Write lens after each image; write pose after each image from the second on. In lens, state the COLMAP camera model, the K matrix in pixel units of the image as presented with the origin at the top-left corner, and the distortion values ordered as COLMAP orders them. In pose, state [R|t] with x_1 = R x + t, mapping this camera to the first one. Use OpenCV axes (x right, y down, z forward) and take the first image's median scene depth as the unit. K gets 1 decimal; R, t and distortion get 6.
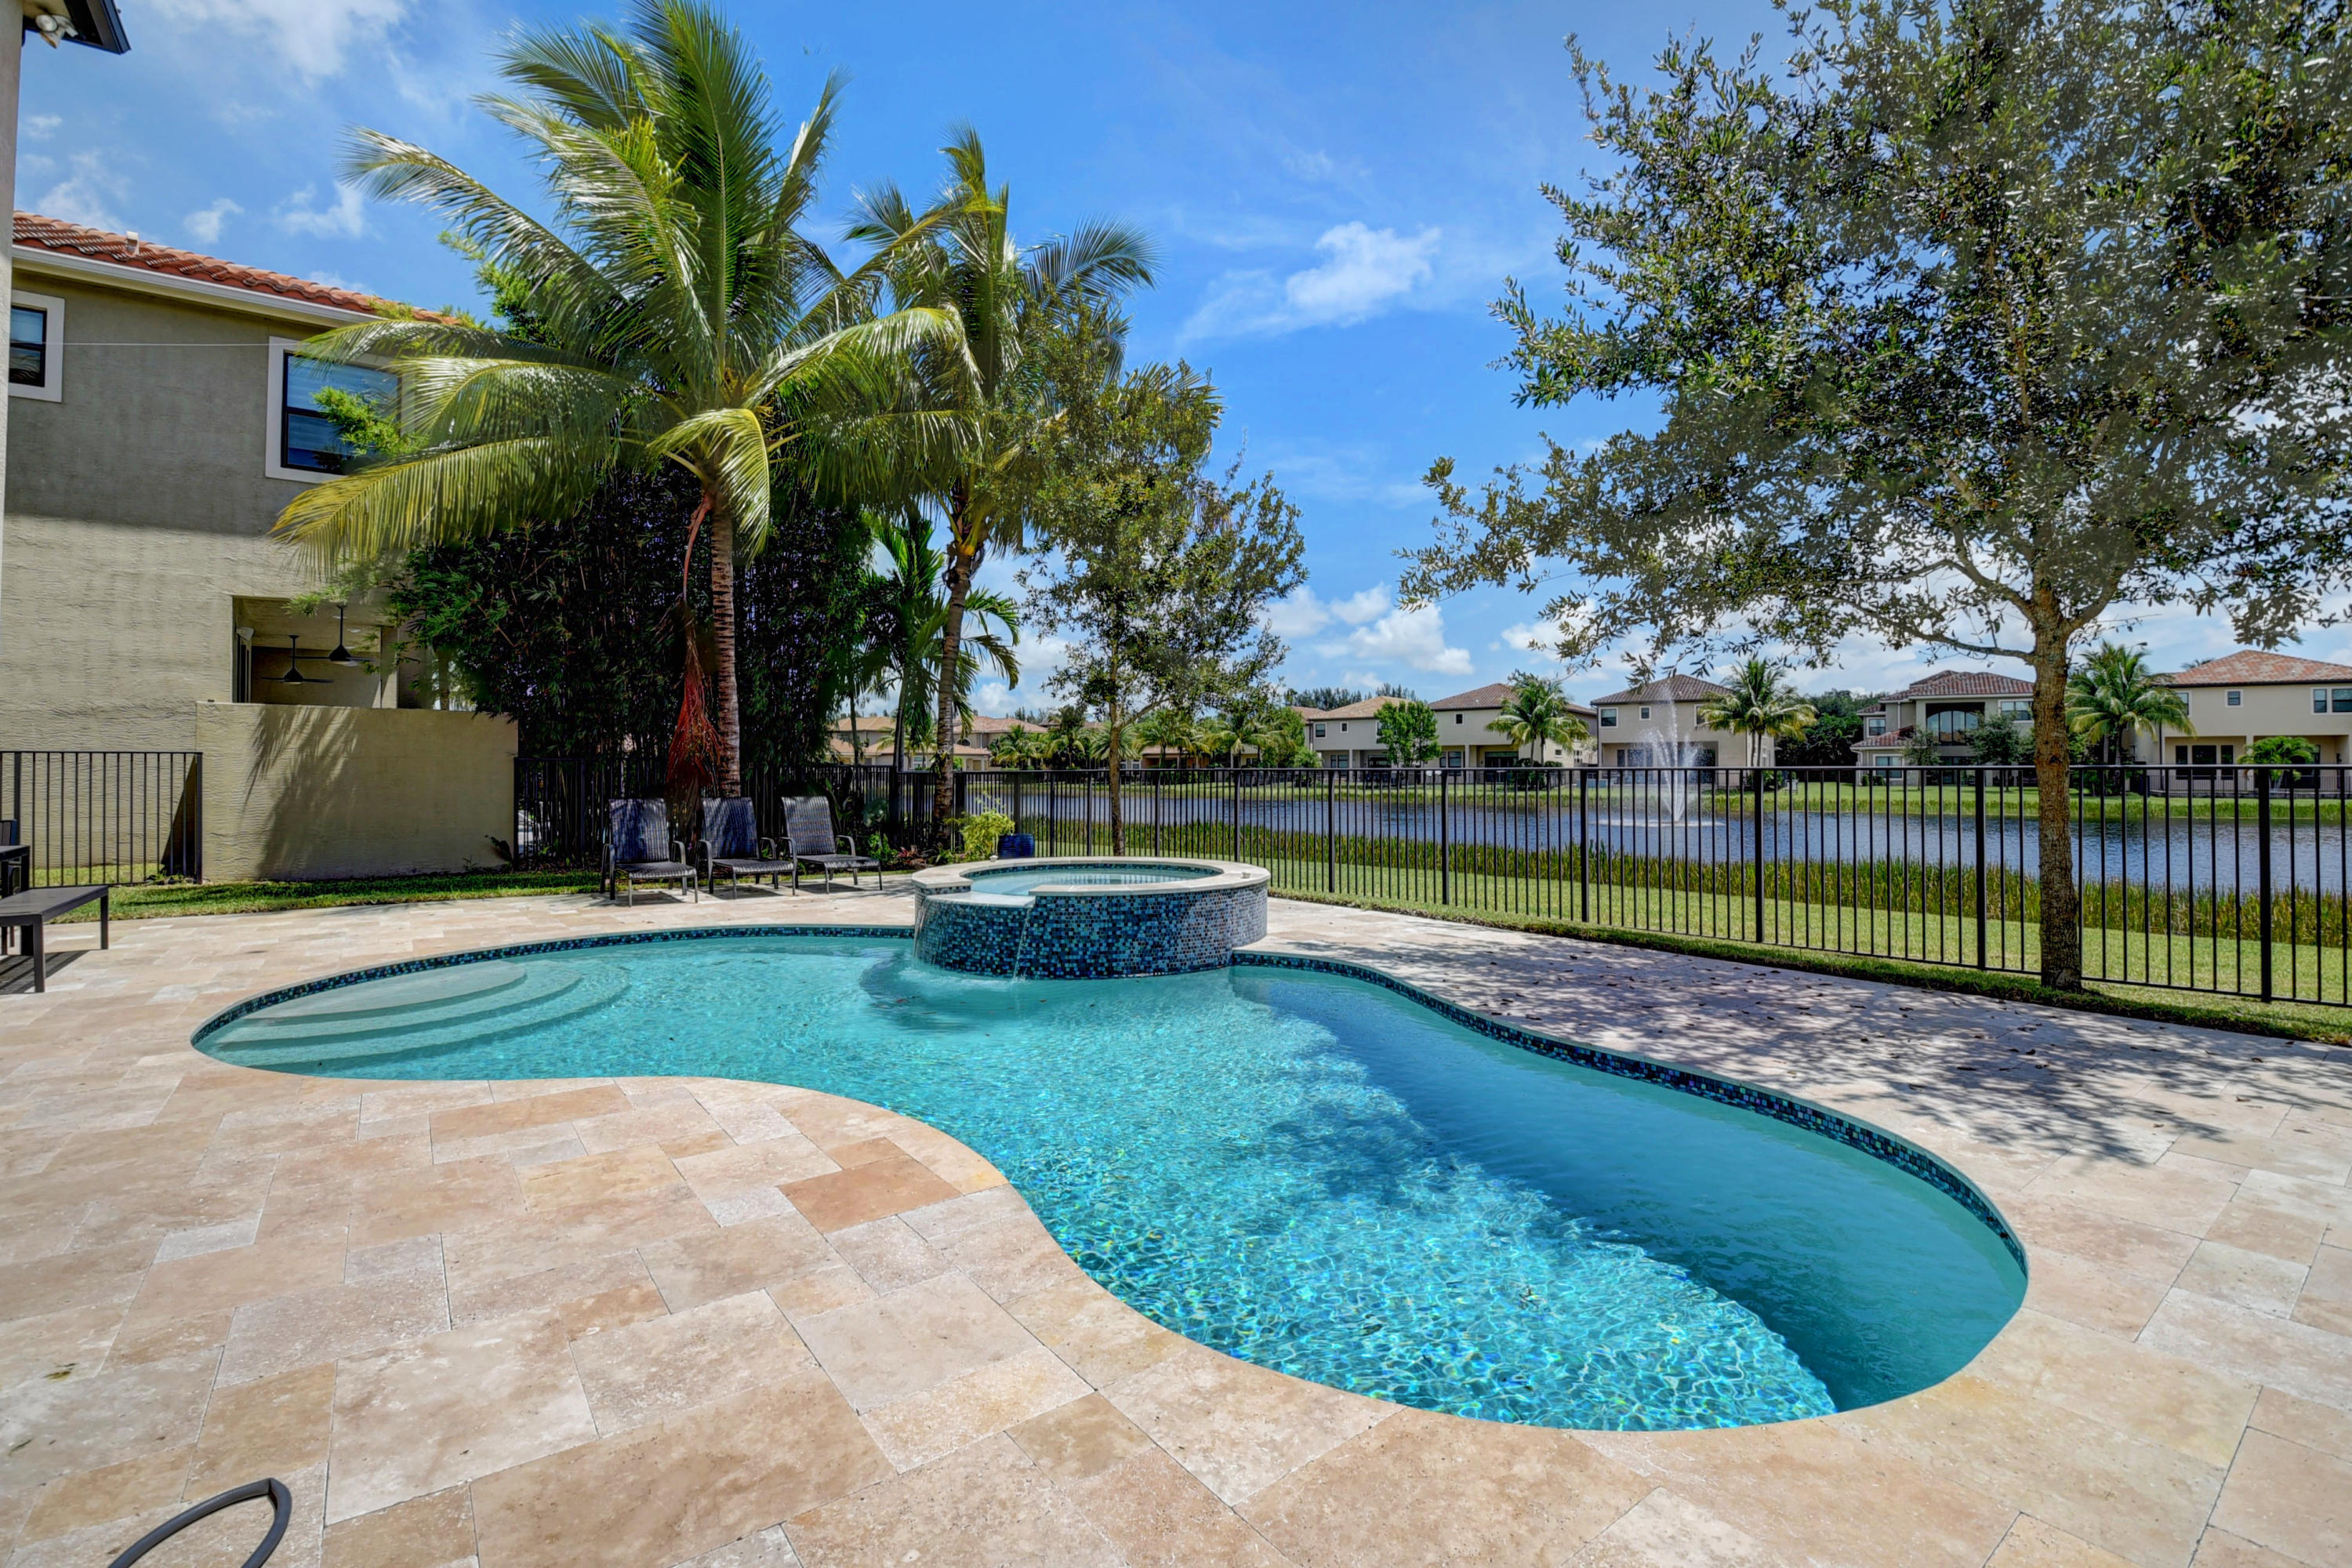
lens RADIAL K [[1026.4, 0, 1160.2], [0, 1026.4, 774.4], [0, 0, 1]] dist [-0.009357, -0.014309]
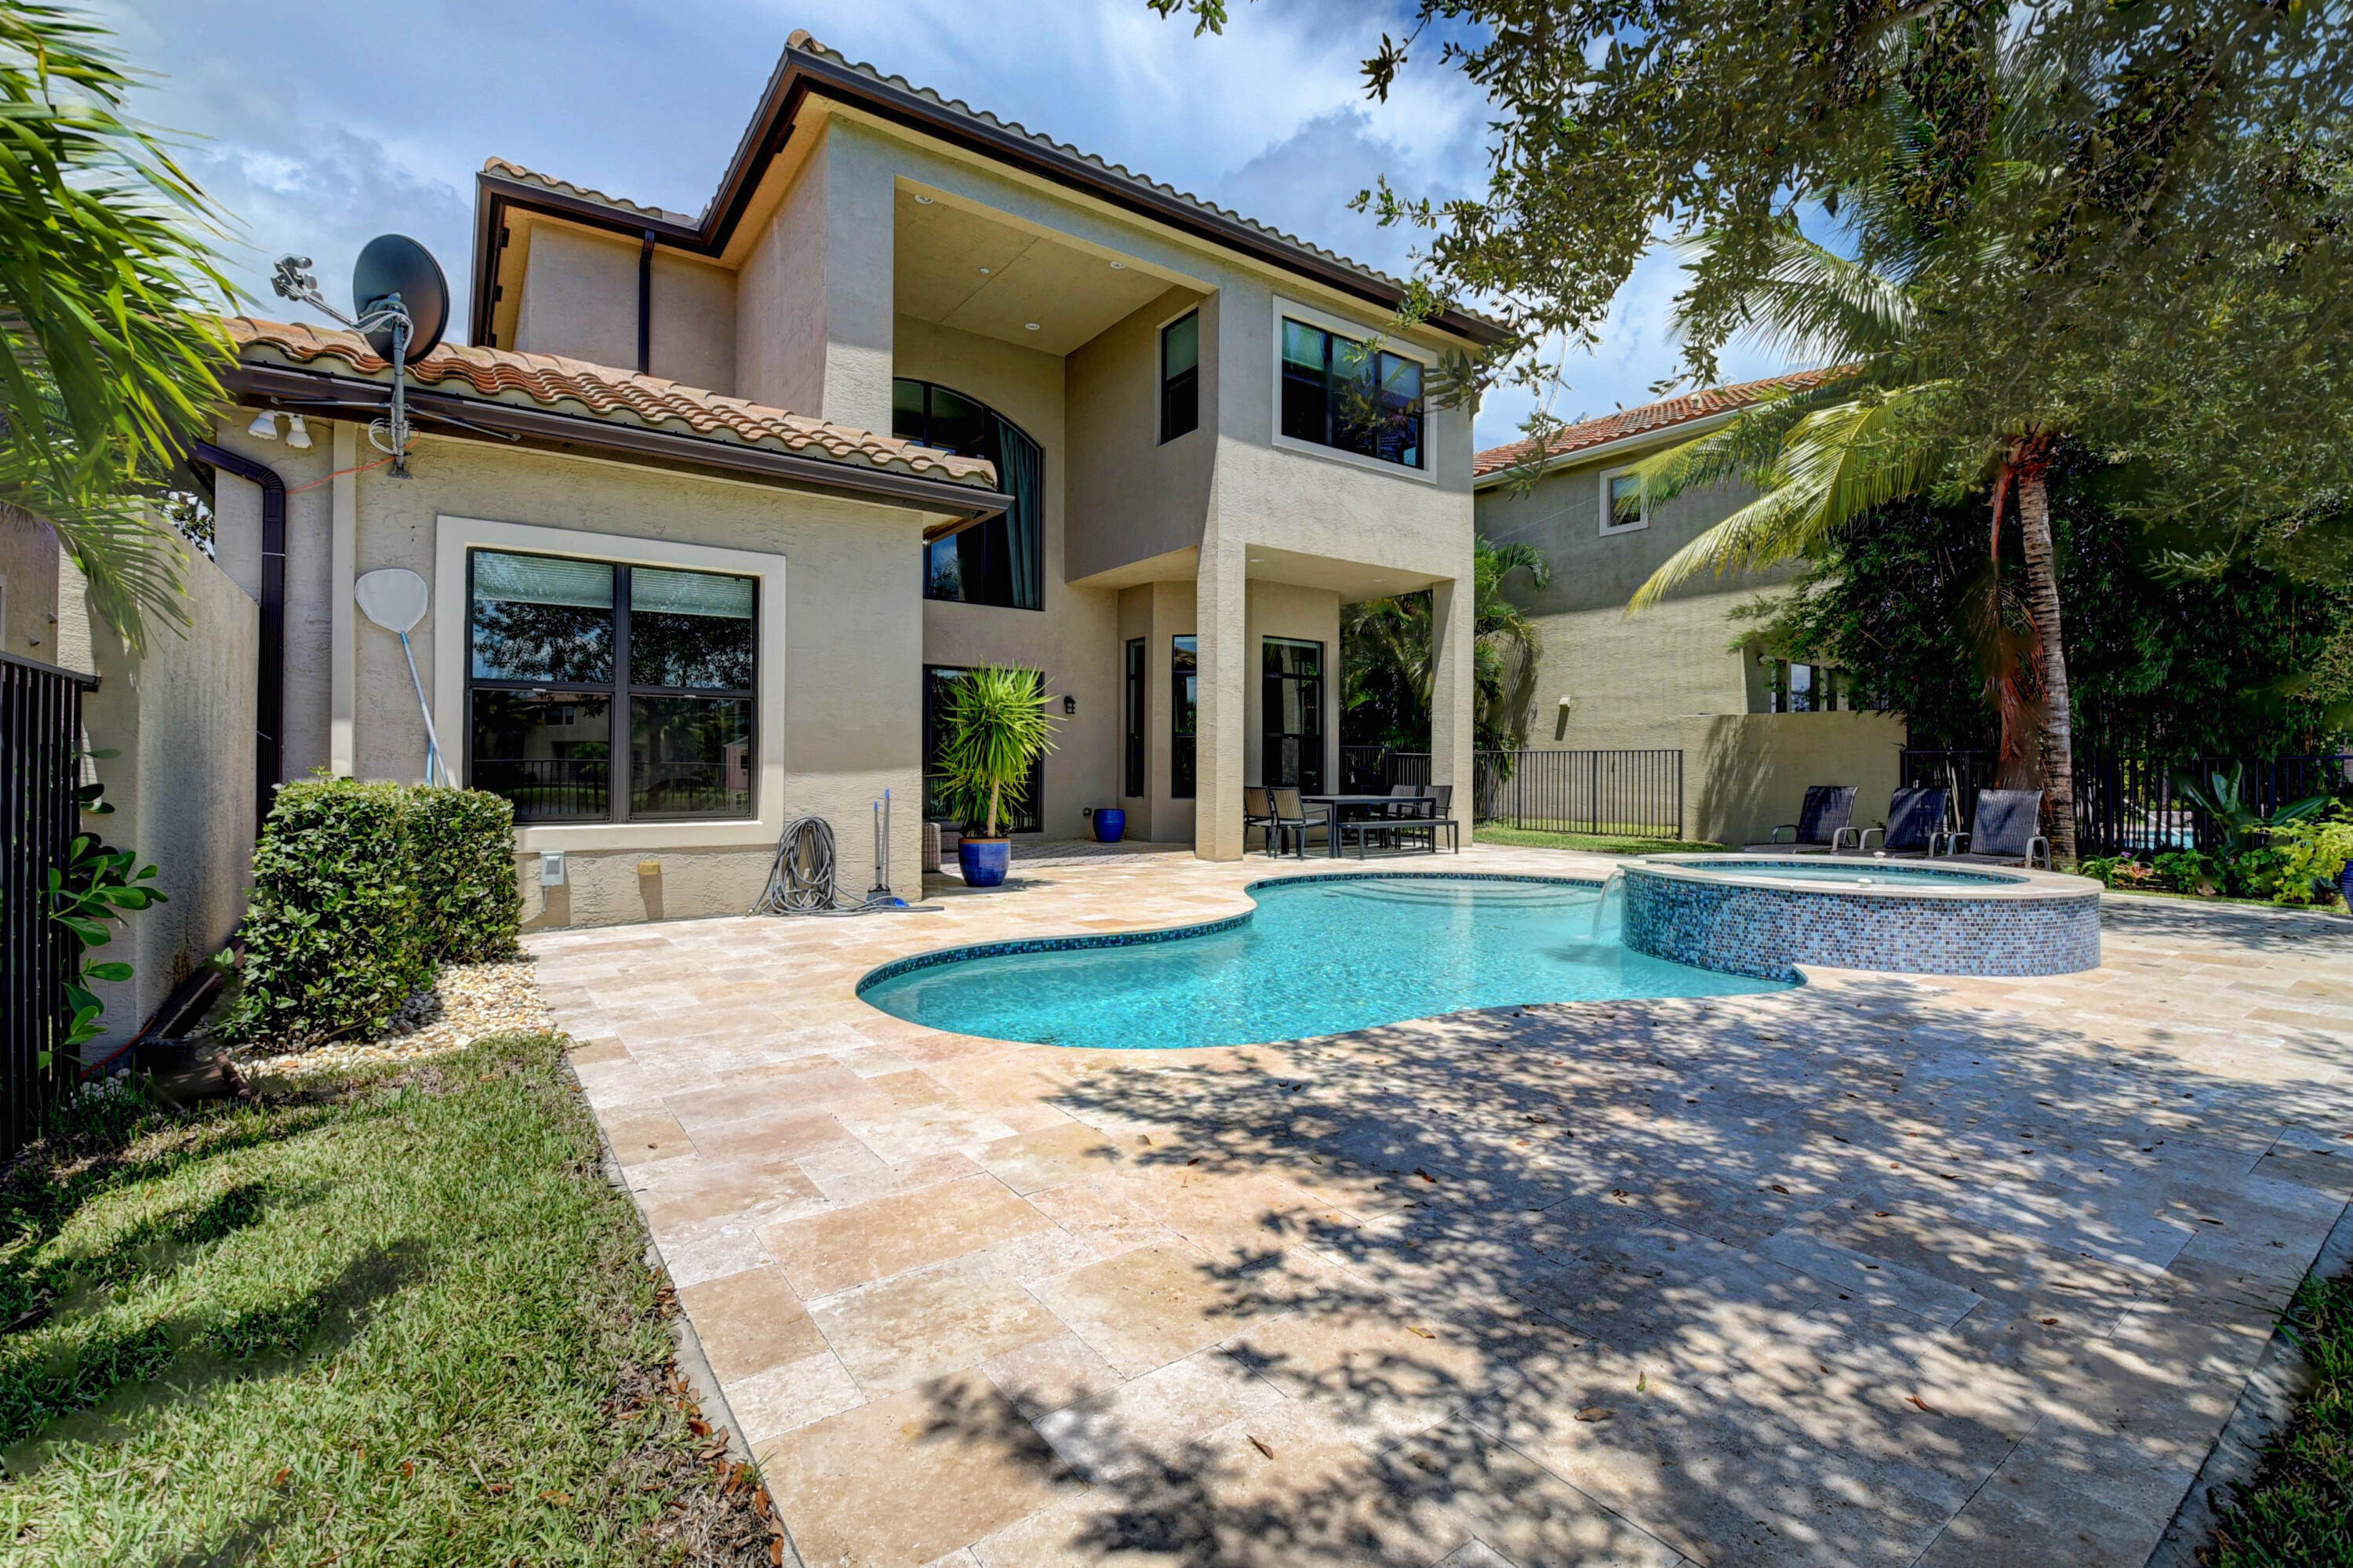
lens RADIAL K [[1026.9, 0, 1164.0], [0, 1026.9, 779.3], [0, 0, 1]] dist [-0.009357, -0.014309]
pose [[-0.042978, -0.002195, -0.999074, 1.800271], [-0.001946, 0.999996, -0.002113, 0.044917], [0.999074, 0.001853, -0.042982, 1.017230]]
